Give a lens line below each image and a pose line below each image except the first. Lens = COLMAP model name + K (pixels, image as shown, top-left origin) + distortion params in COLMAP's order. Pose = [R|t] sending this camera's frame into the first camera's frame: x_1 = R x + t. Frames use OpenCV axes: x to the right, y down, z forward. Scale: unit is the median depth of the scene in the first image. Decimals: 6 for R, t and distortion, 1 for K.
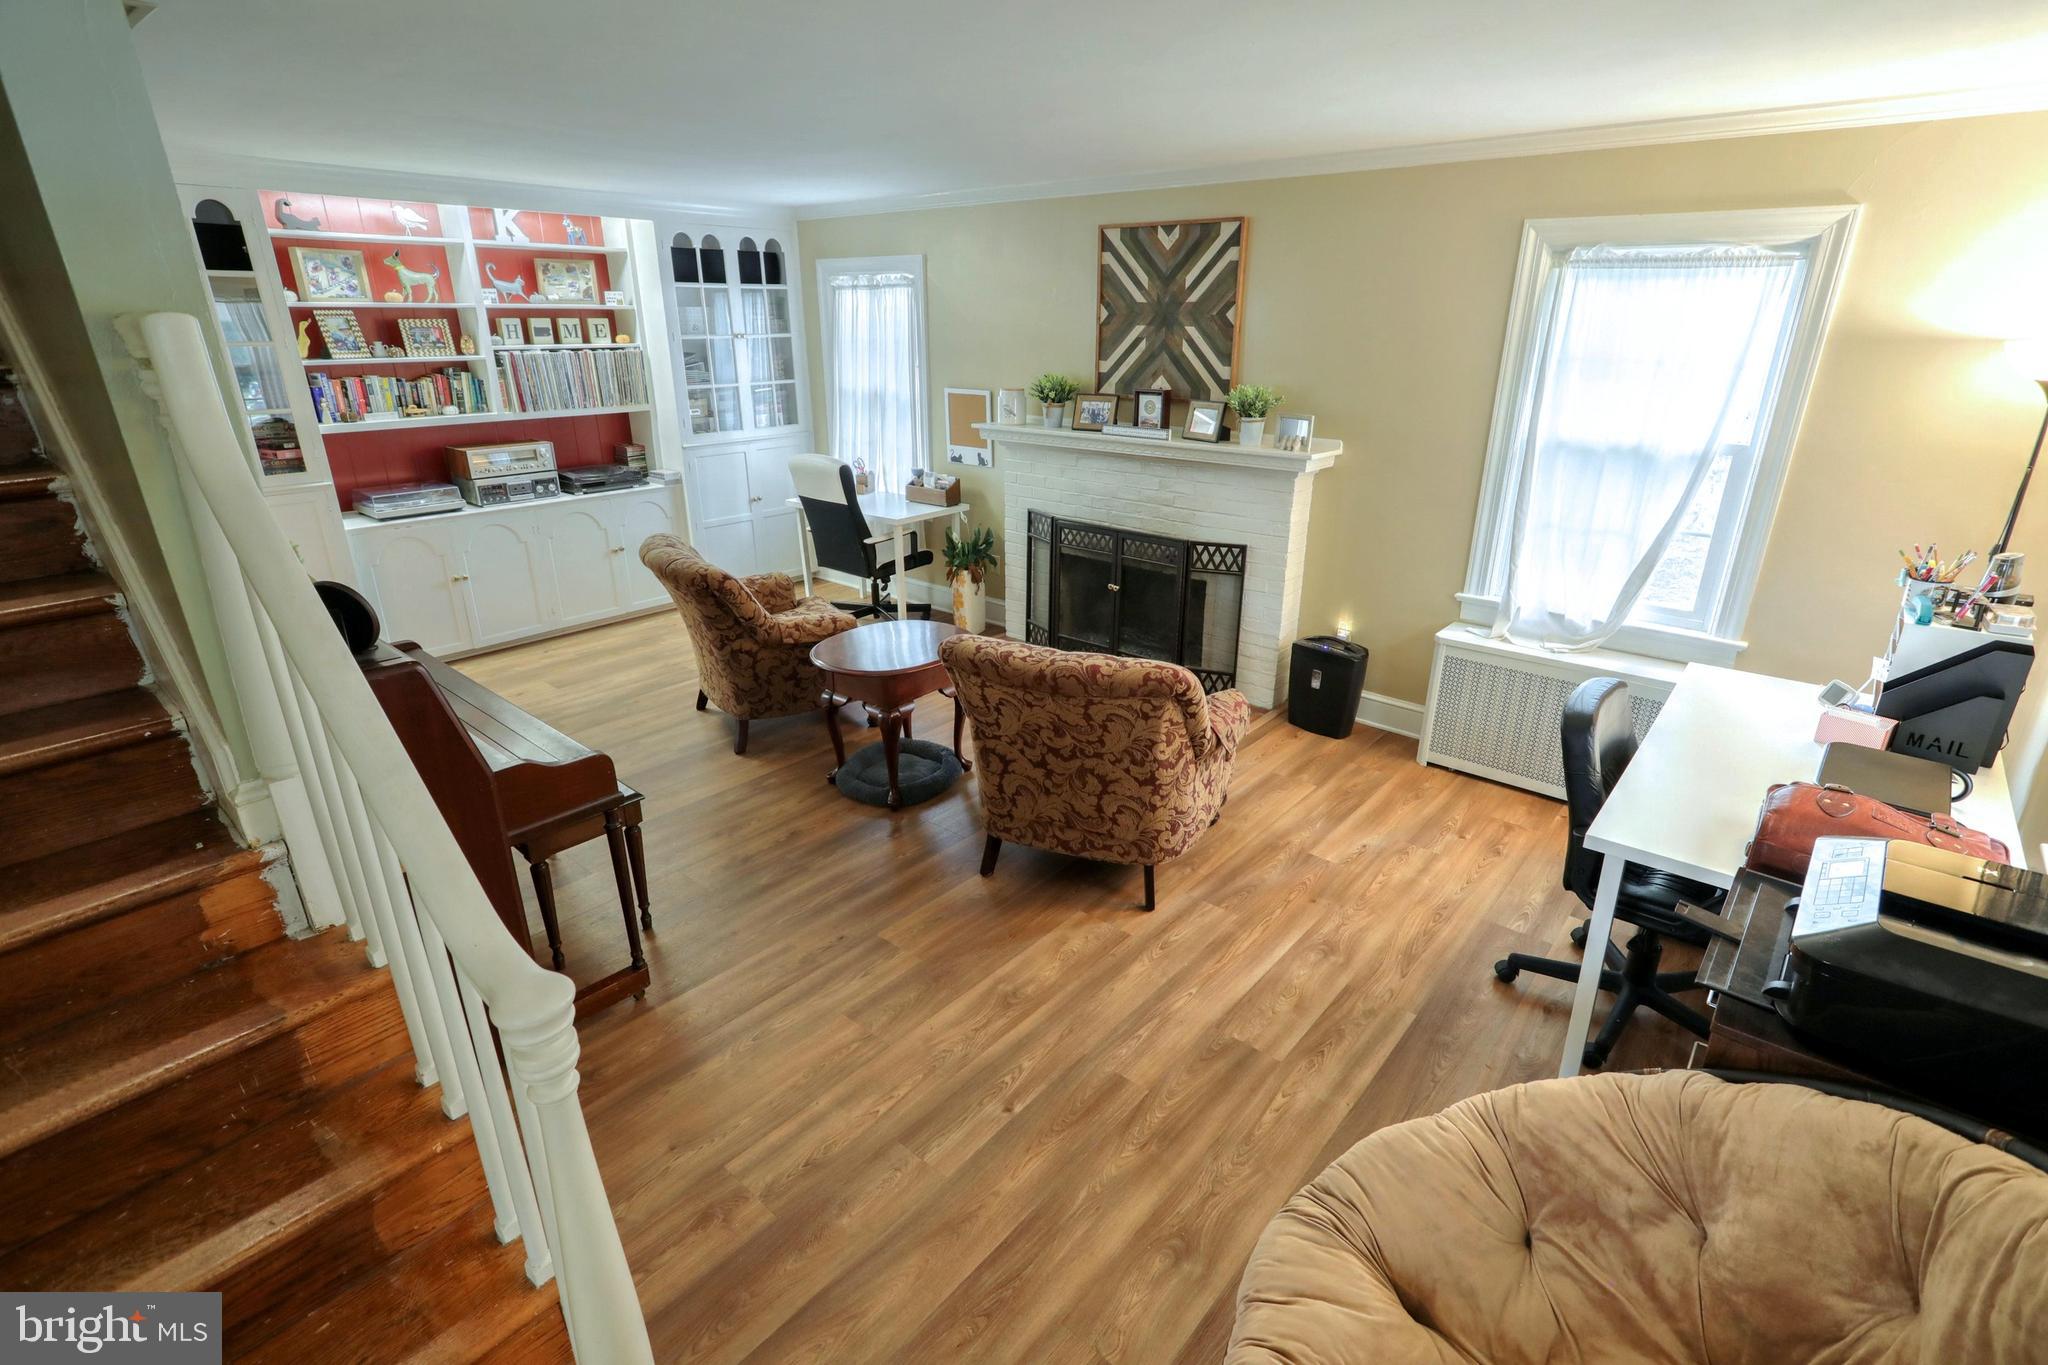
lens RADIAL K [[957.8, 0, 1030.4], [0, 957.8, 677.3], [0, 0, 1]] dist [0.000151, 0.001632]
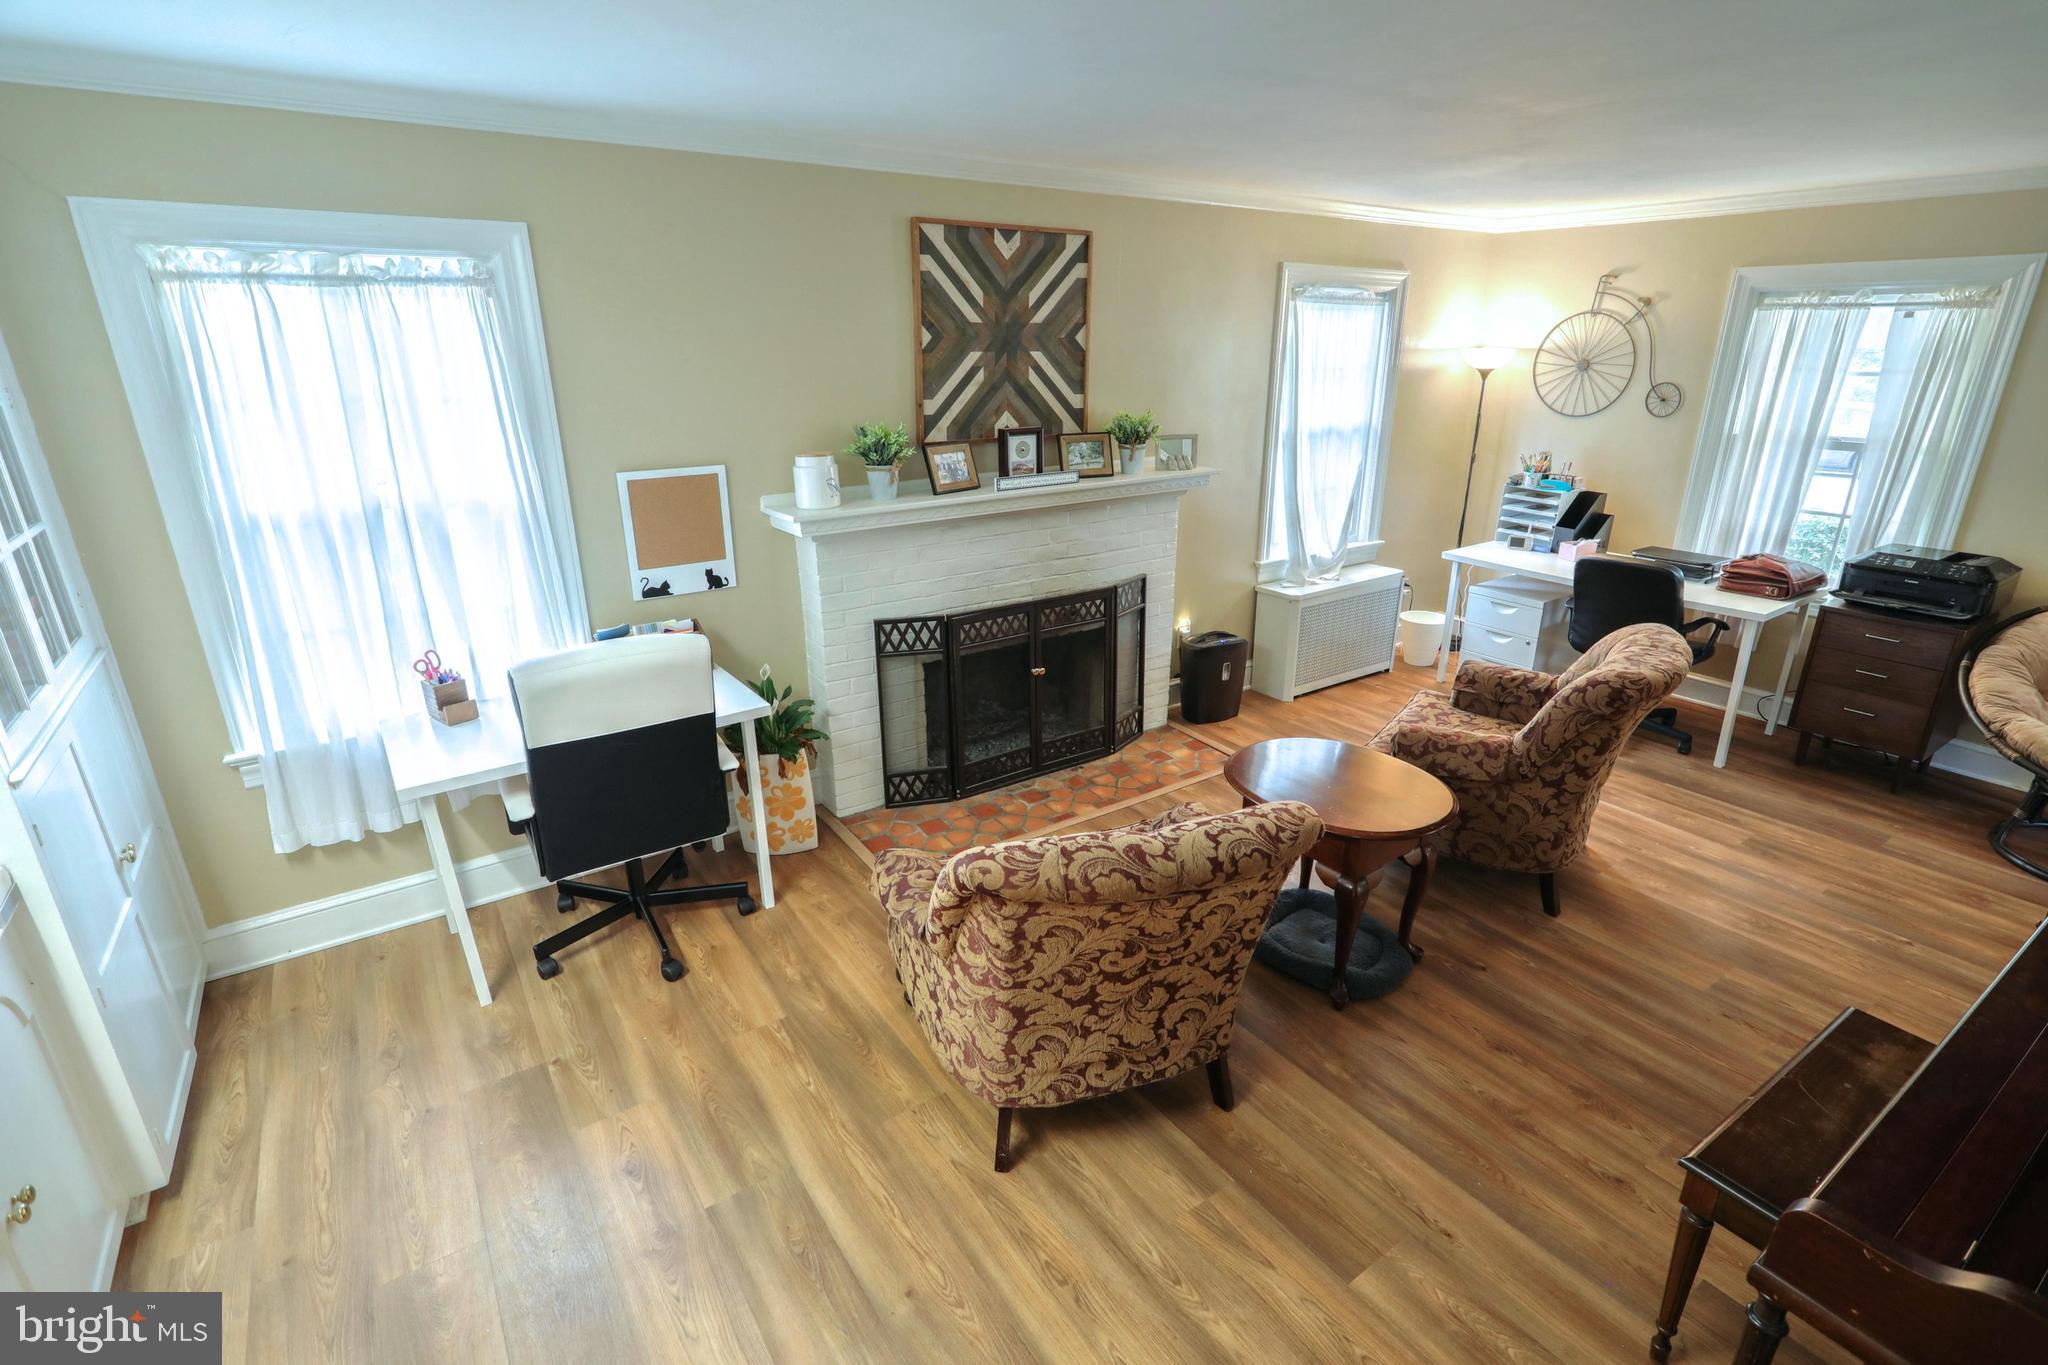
lens RADIAL K [[957.8, 0, 1025.3], [0, 957.8, 688.5], [0, 0, 1]] dist [0.000151, 0.001632]
pose [[0.260846, -0.330909, 0.906895, -0.708988], [0.347967, 0.908498, 0.231409, -0.293040], [-0.900488, 0.255207, 0.352123, 0.780872]]
